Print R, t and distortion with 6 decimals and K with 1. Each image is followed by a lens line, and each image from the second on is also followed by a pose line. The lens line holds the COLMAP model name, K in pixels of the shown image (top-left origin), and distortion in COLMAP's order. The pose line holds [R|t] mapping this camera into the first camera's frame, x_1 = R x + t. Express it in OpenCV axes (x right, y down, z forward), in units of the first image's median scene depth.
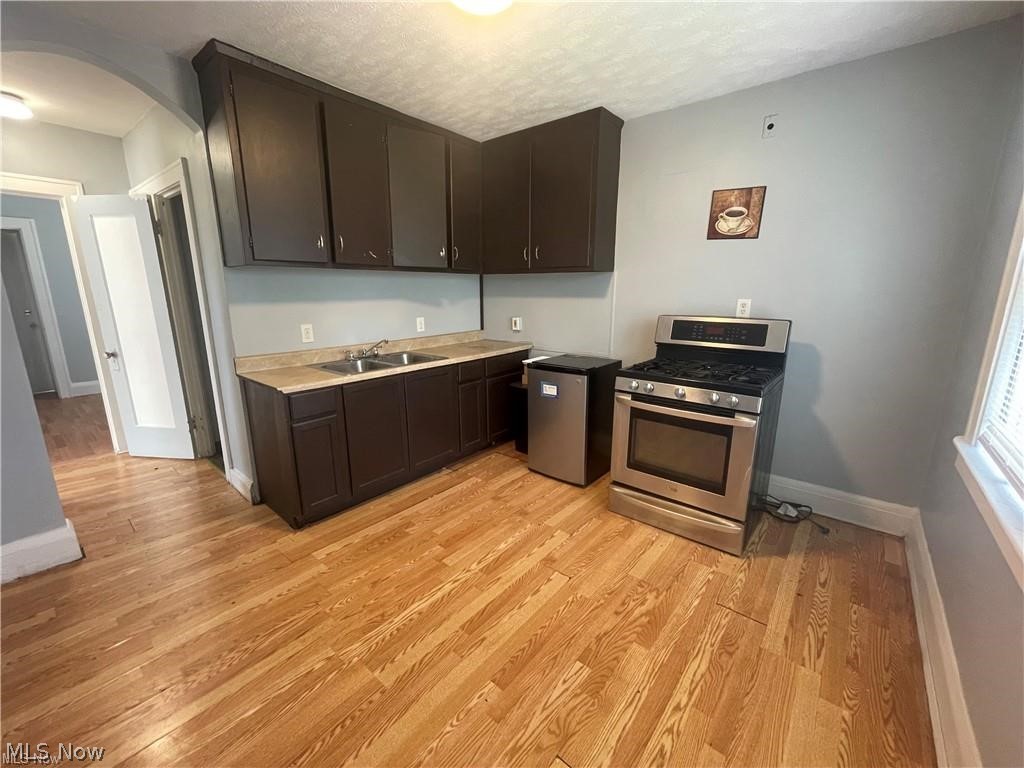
lens RADIAL K [[418.6, 0, 510.1], [0, 418.6, 381.8], [0, 0, 1]] dist [-0.000806, 0.002023]
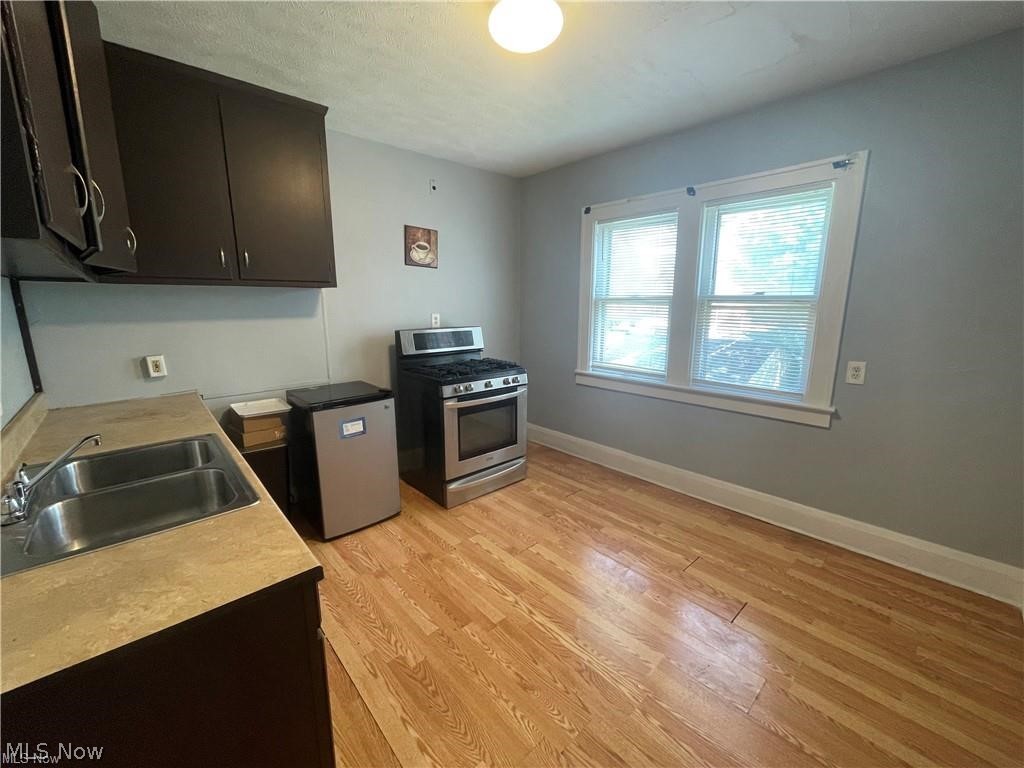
lens RADIAL K [[418.6, 0, 510.6], [0, 418.6, 383.8], [0, 0, 1]] dist [-0.000806, 0.002023]
pose [[0.136468, -0.192554, 0.971751, -0.989952], [0.217477, 0.962822, 0.160243, -0.196920], [-0.966478, 0.189466, 0.173270, 0.797964]]
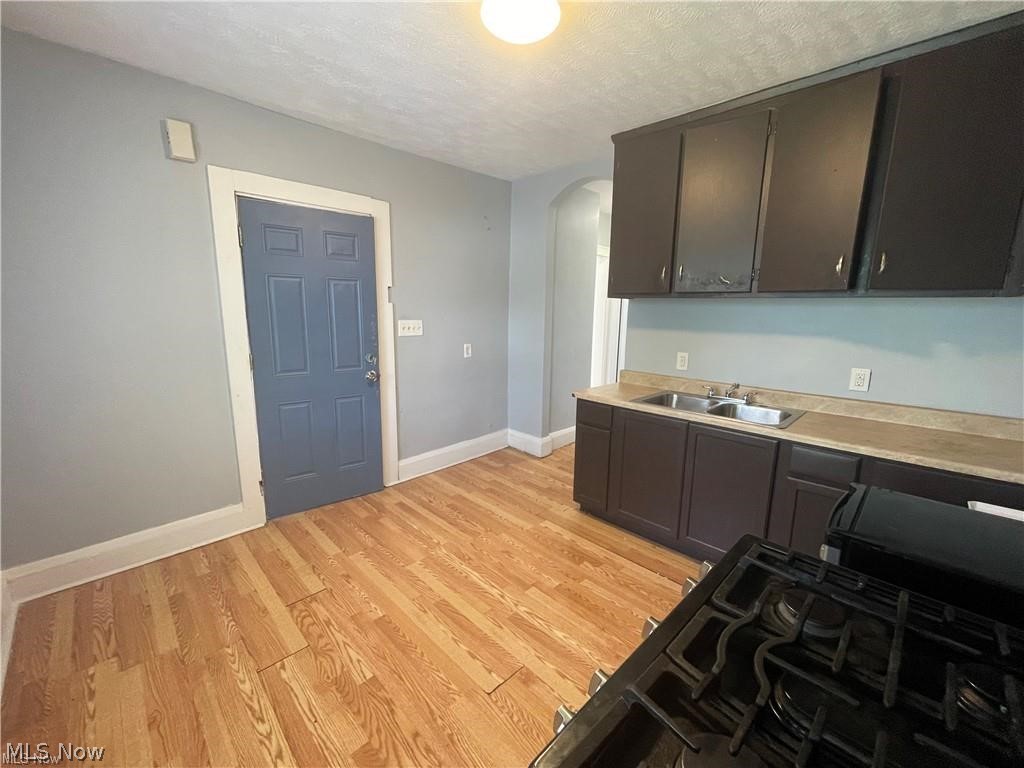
lens RADIAL K [[418.6, 0, 510.4], [0, 418.6, 381.6], [0, 0, 1]] dist [-0.000806, 0.002023]
pose [[-0.090953, 0.170219, -0.981200, 0.816362], [-0.231297, 0.954729, 0.187067, -0.237014], [0.968622, 0.243963, -0.047464, 0.961501]]
